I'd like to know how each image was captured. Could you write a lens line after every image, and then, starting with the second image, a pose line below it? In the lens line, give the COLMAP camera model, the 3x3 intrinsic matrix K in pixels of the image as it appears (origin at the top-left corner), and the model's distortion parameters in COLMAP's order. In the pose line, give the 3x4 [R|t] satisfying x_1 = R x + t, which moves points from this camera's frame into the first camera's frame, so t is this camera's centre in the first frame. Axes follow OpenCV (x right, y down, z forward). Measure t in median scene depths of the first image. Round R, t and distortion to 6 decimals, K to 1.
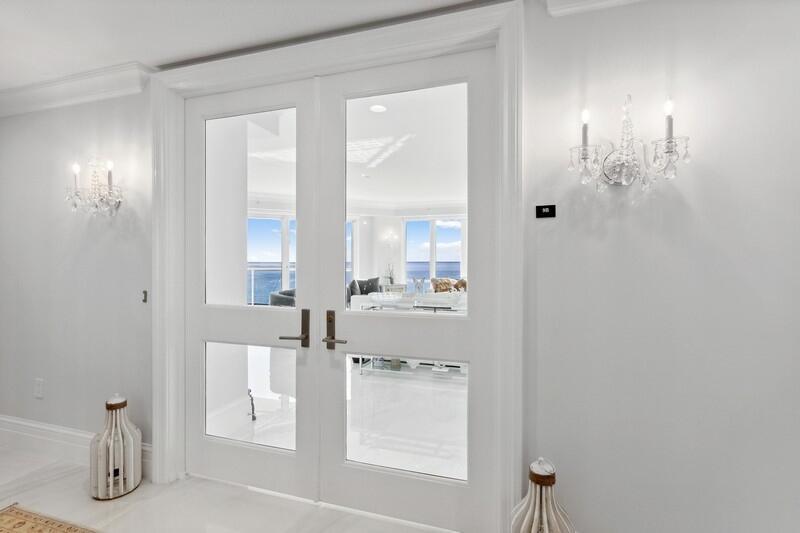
lens RADIAL K [[399.1, 0, 403.6], [0, 399.1, 264.2], [0, 0, 1]] dist [-0.002947, -0.001283]
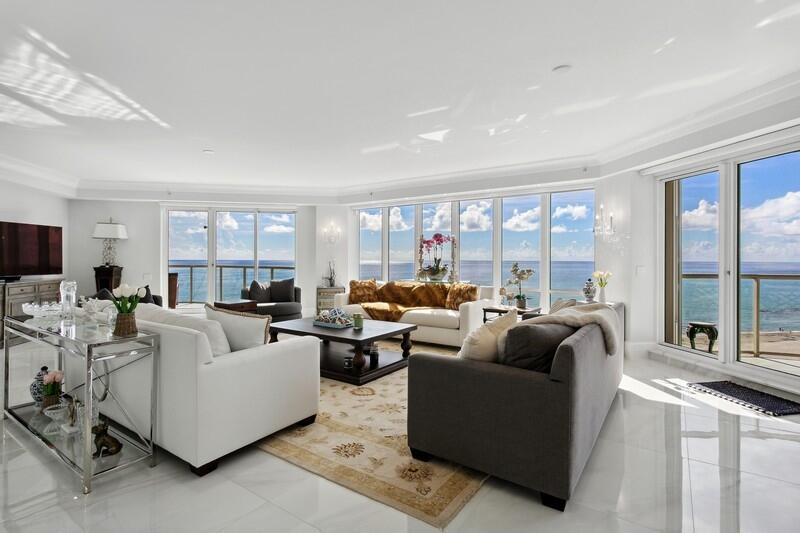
lens RADIAL K [[399.1, 0, 382.4], [0, 399.1, 269.5], [0, 0, 1]] dist [-0.002947, -0.001283]
pose [[0.954575, 0.005688, -0.297917, 0.363034], [-0.004931, 0.999982, 0.003293, 0.012868], [0.297931, -0.001674, 0.954586, 0.279008]]
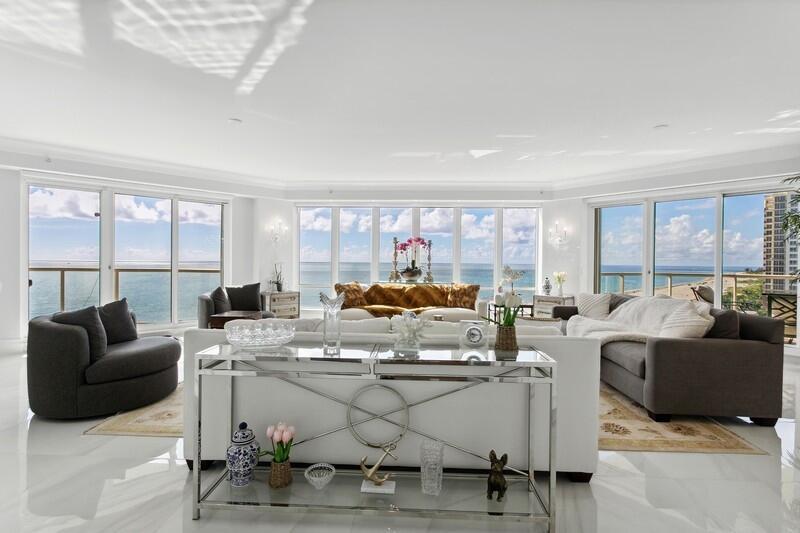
lens RADIAL K [[399.1, 0, 400.1], [0, 399.1, 262.8], [0, 0, 1]] dist [-0.002947, -0.001283]
pose [[0.964597, 0.002231, 0.263719, -0.010157], [0.000387, 0.999951, -0.009875, 0.005867], [-0.263728, 0.009628, 0.964549, 0.266250]]
